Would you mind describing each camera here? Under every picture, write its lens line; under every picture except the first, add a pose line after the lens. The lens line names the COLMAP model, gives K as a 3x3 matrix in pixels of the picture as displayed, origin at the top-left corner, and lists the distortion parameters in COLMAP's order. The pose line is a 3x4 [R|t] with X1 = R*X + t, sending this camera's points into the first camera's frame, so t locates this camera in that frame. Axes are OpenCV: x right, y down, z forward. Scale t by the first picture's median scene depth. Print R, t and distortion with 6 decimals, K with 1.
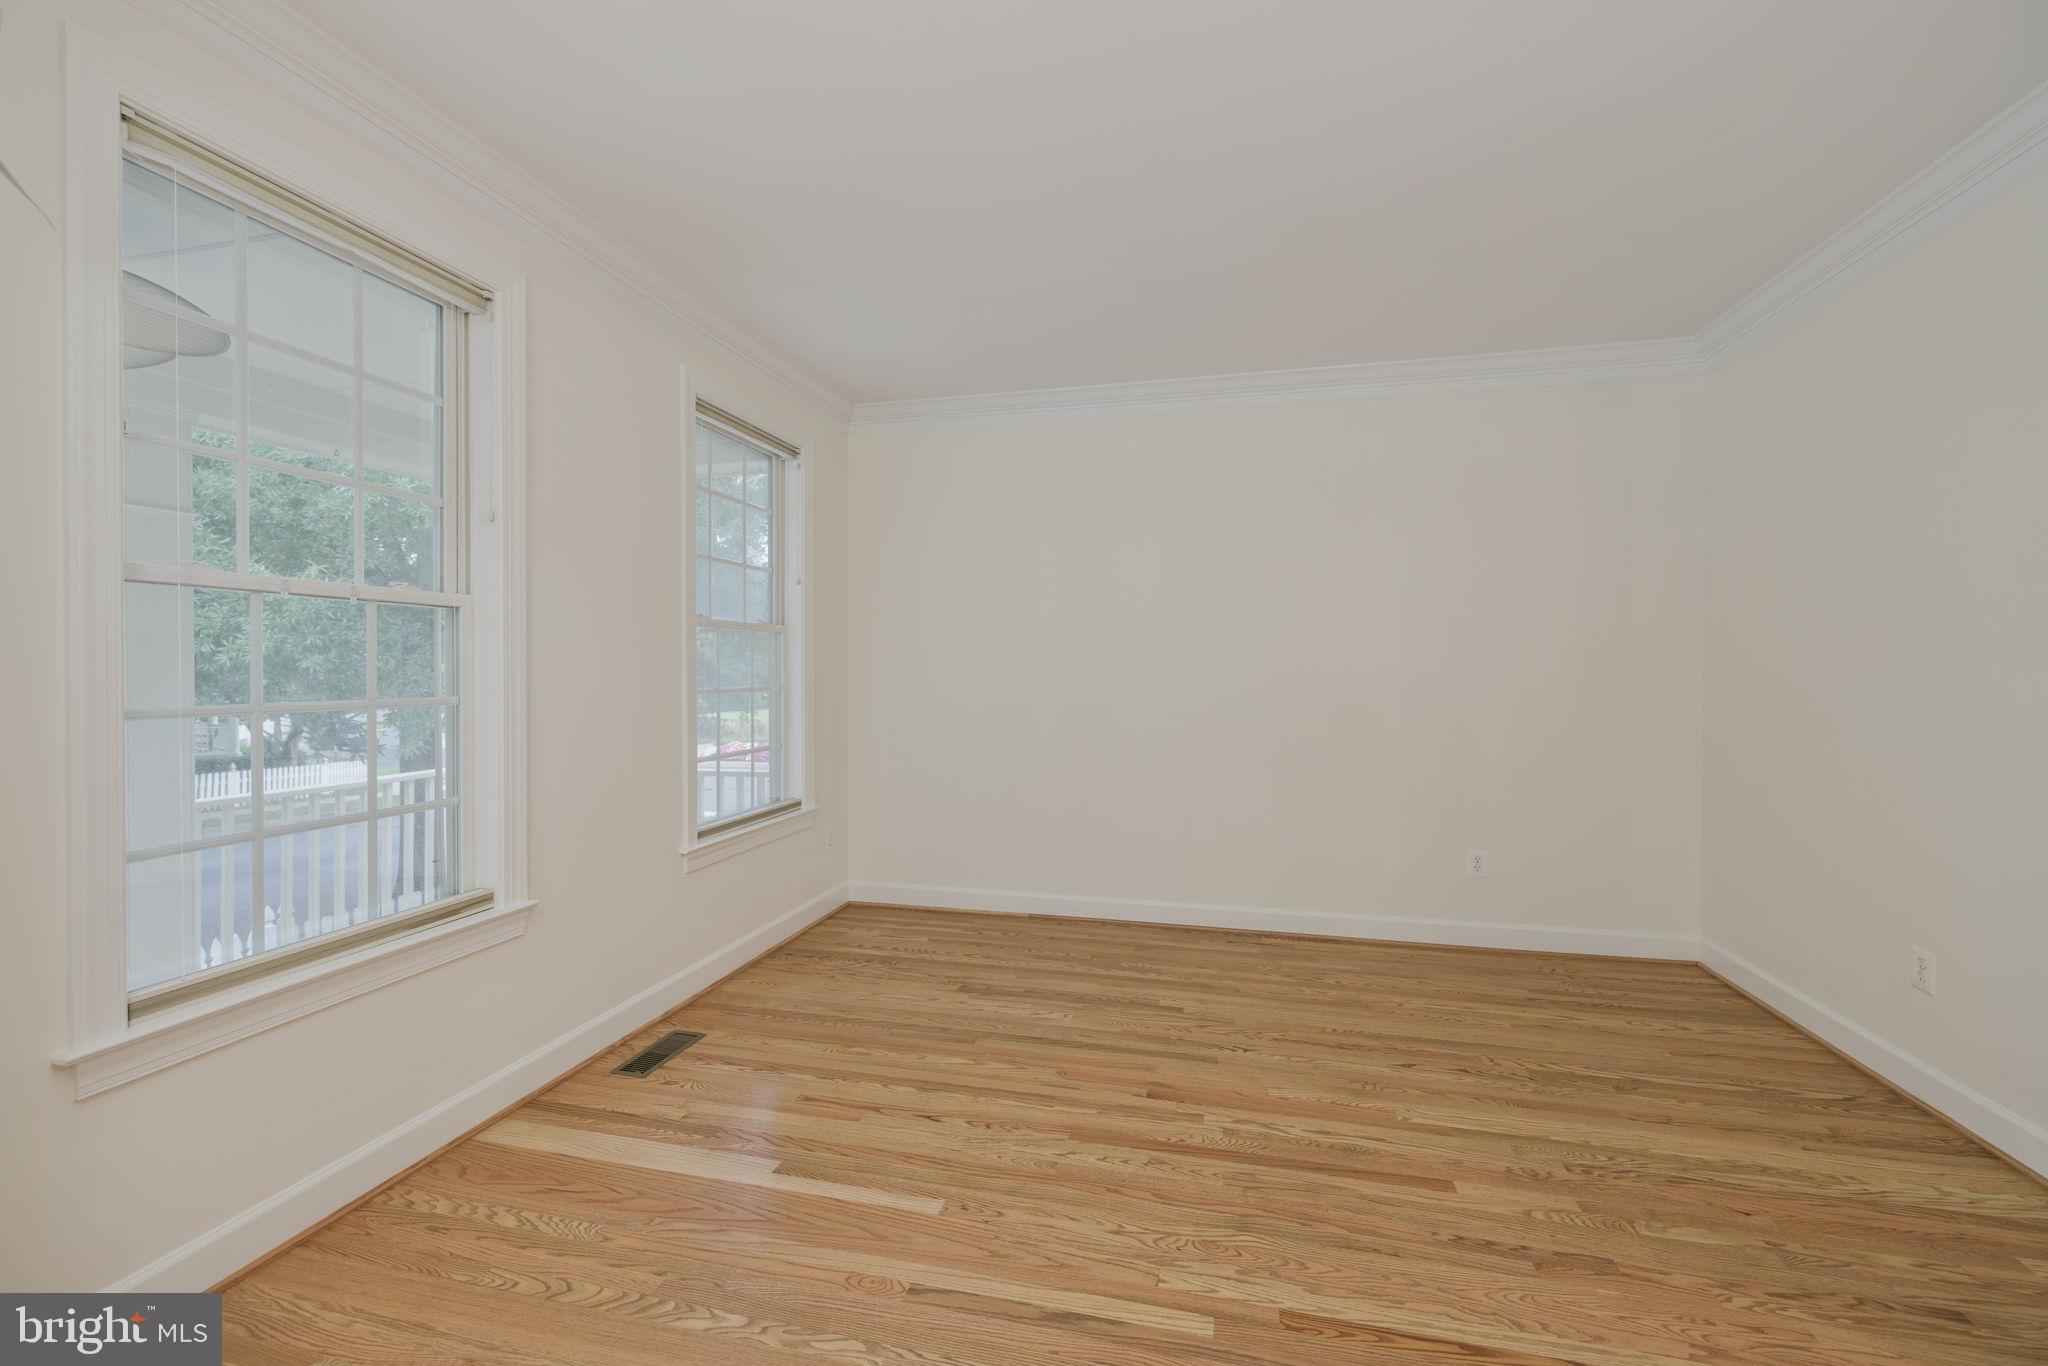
lens RADIAL K [[849.9, 0, 1021.2], [0, 849.9, 677.9], [0, 0, 1]] dist [0.002596, 0.000366]
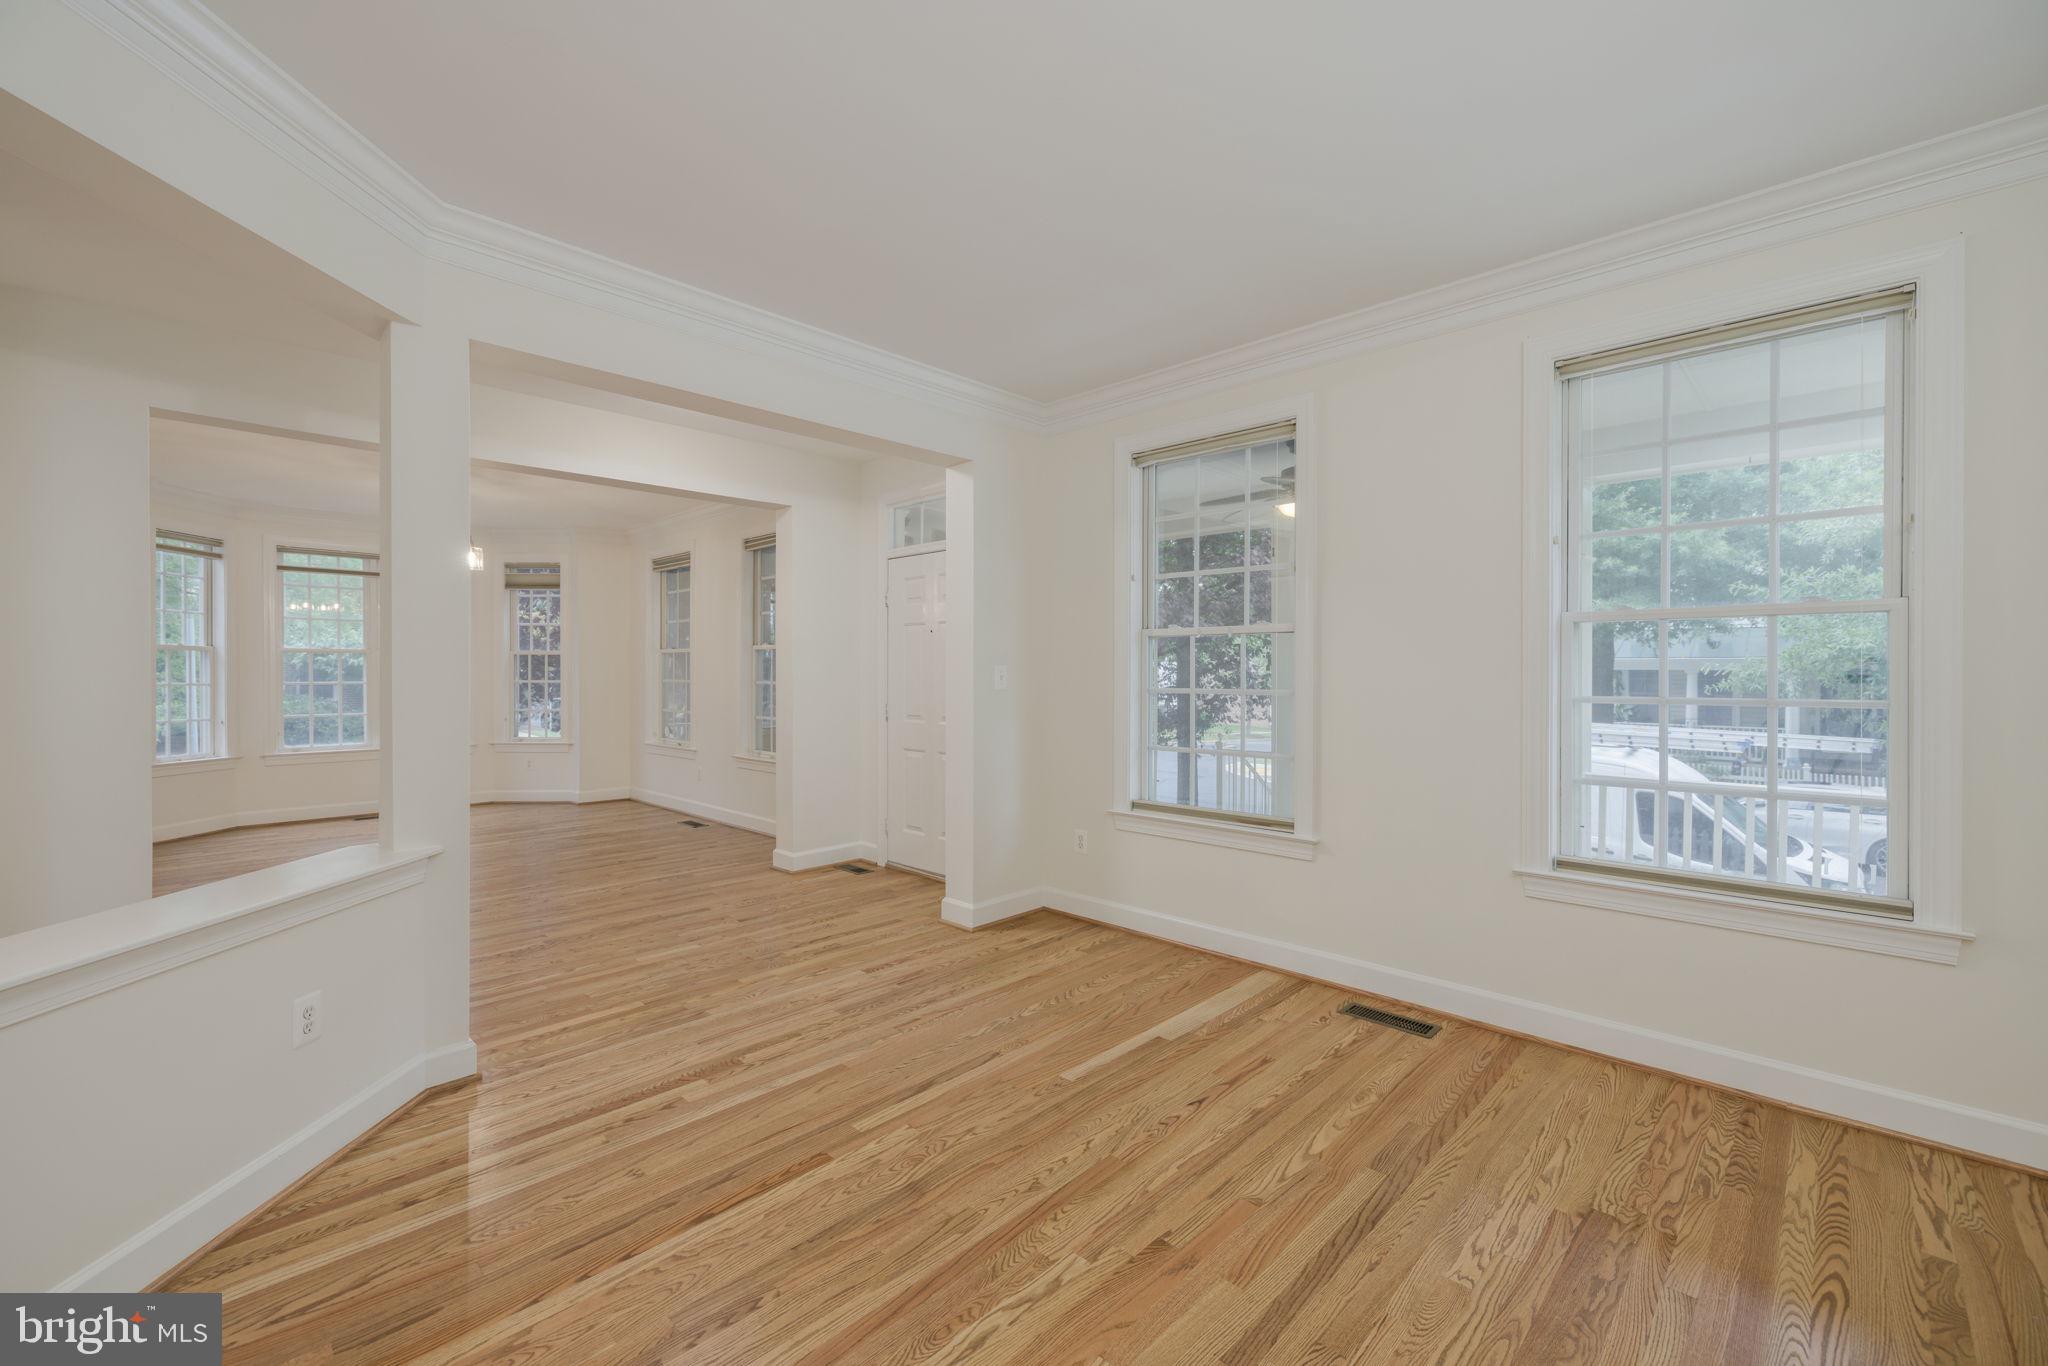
lens RADIAL K [[849.9, 0, 1021.2], [0, 849.9, 677.9], [0, 0, 1]] dist [0.002596, 0.000366]
pose [[-0.499276, 0.004103, -0.866433, 0.911954], [-0.009836, 0.999898, 0.010404, -0.013525], [0.866387, 0.013717, -0.499185, 1.335507]]
